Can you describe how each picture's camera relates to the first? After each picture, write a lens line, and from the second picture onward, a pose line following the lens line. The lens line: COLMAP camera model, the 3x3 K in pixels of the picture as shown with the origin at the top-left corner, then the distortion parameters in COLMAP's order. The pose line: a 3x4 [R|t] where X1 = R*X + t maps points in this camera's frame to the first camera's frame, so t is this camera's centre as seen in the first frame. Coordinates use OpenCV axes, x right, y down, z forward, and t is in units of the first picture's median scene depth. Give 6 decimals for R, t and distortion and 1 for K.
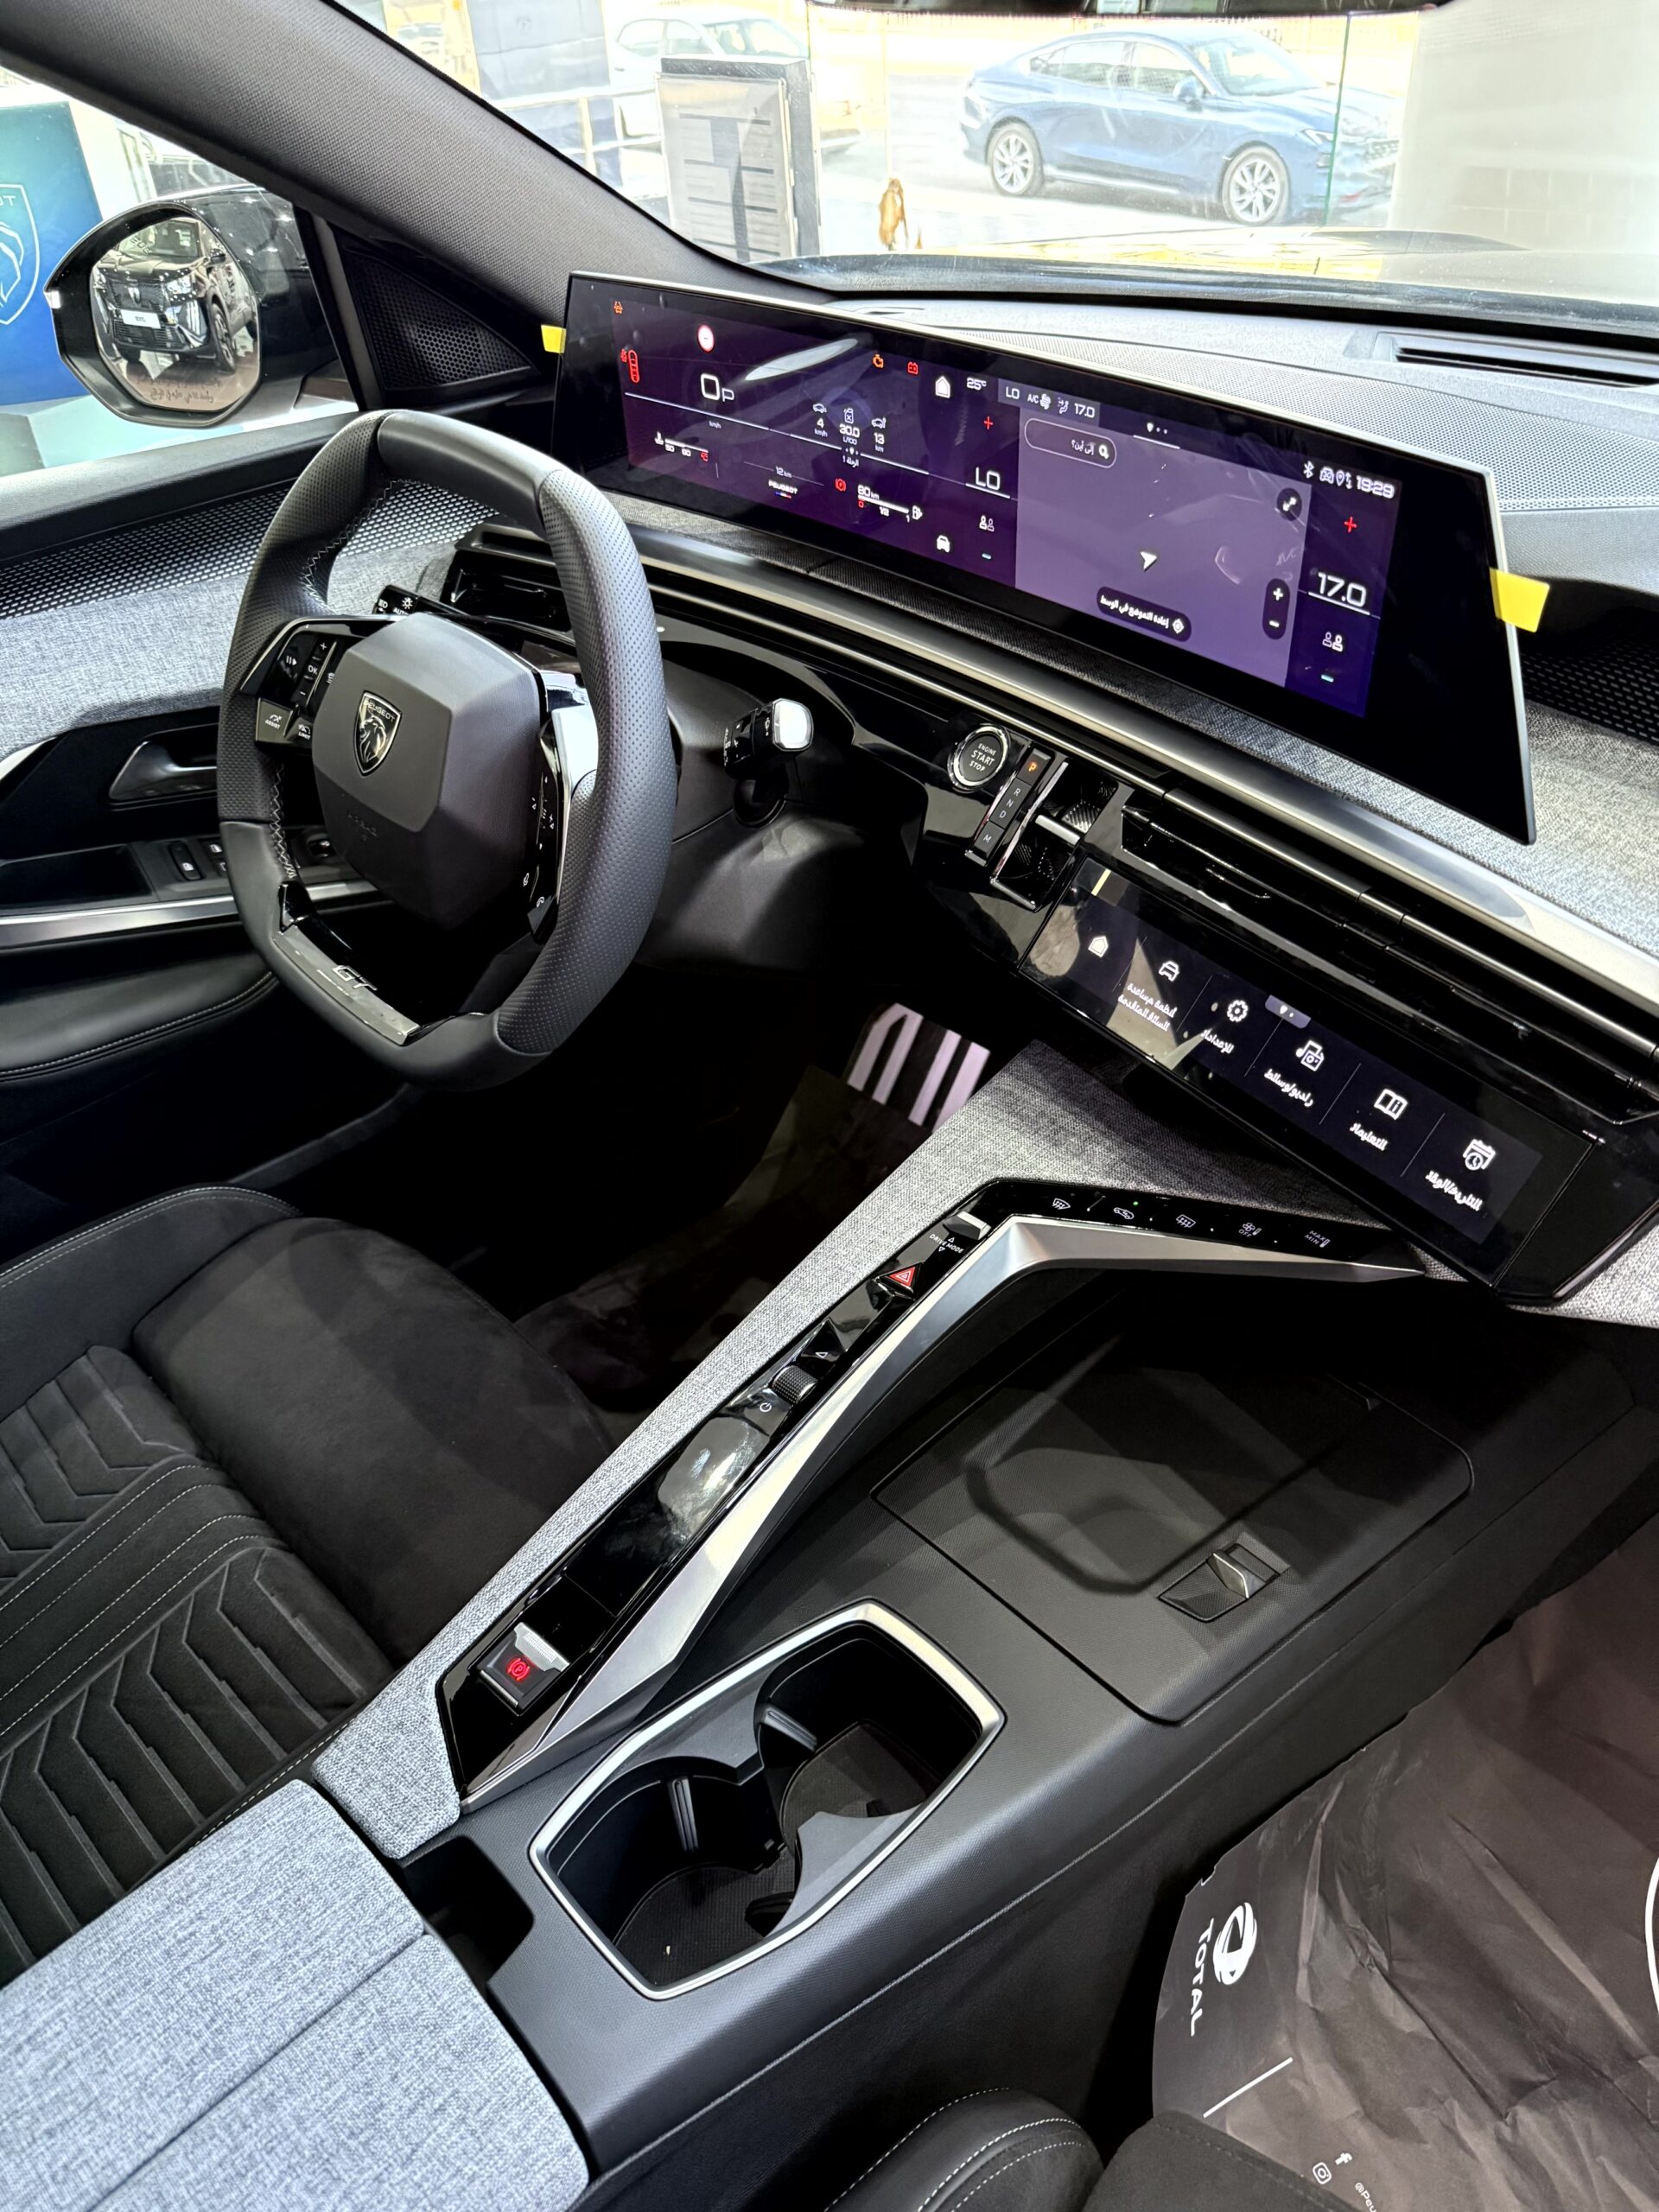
lens RADIAL K [[1619.8, 0, 829.5], [0, 1619.8, 1106.0], [0, 0, 1]] dist [0.058721, -0.104757]
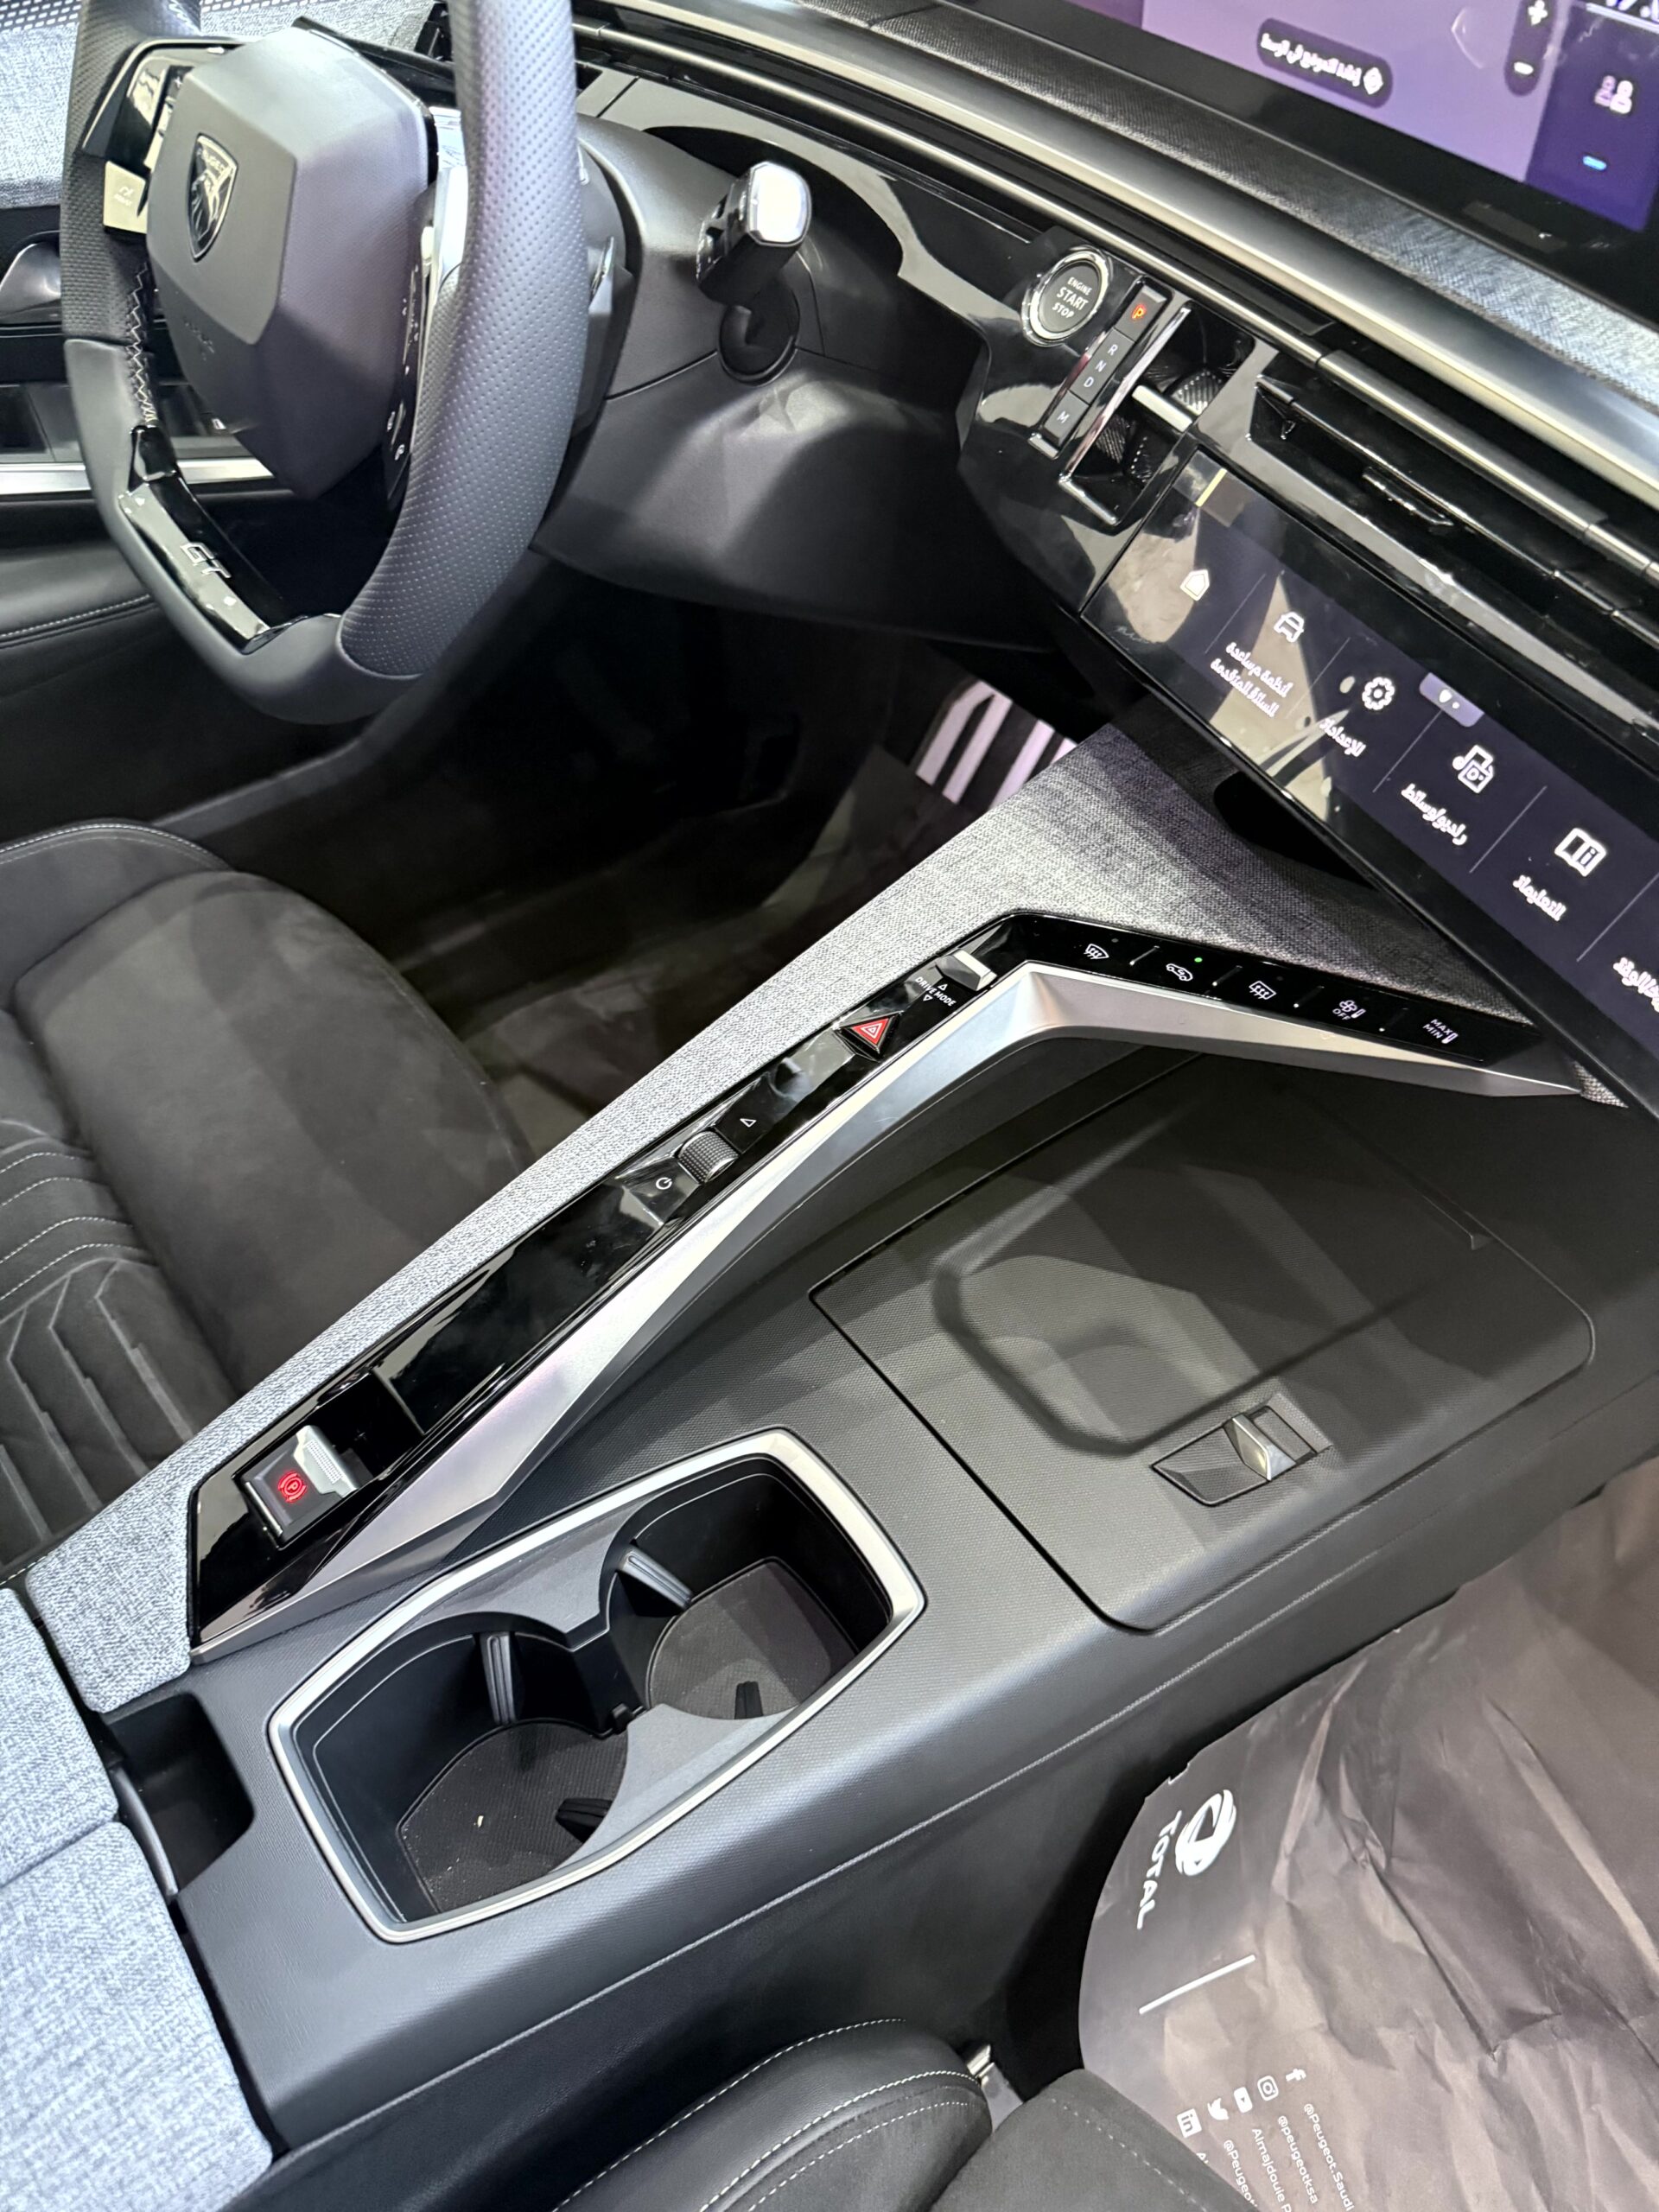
lens RADIAL K [[1817.9, 0, 741.1], [0, 1817.9, 1175.3], [0, 0, 1]] dist [0.108893, -0.229079]
pose [[0.992428, 0.104155, -0.065096, 0.045431], [-0.088584, 0.974095, 0.208065, 0.000668], [0.085080, -0.200724, 0.975946, 0.144841]]
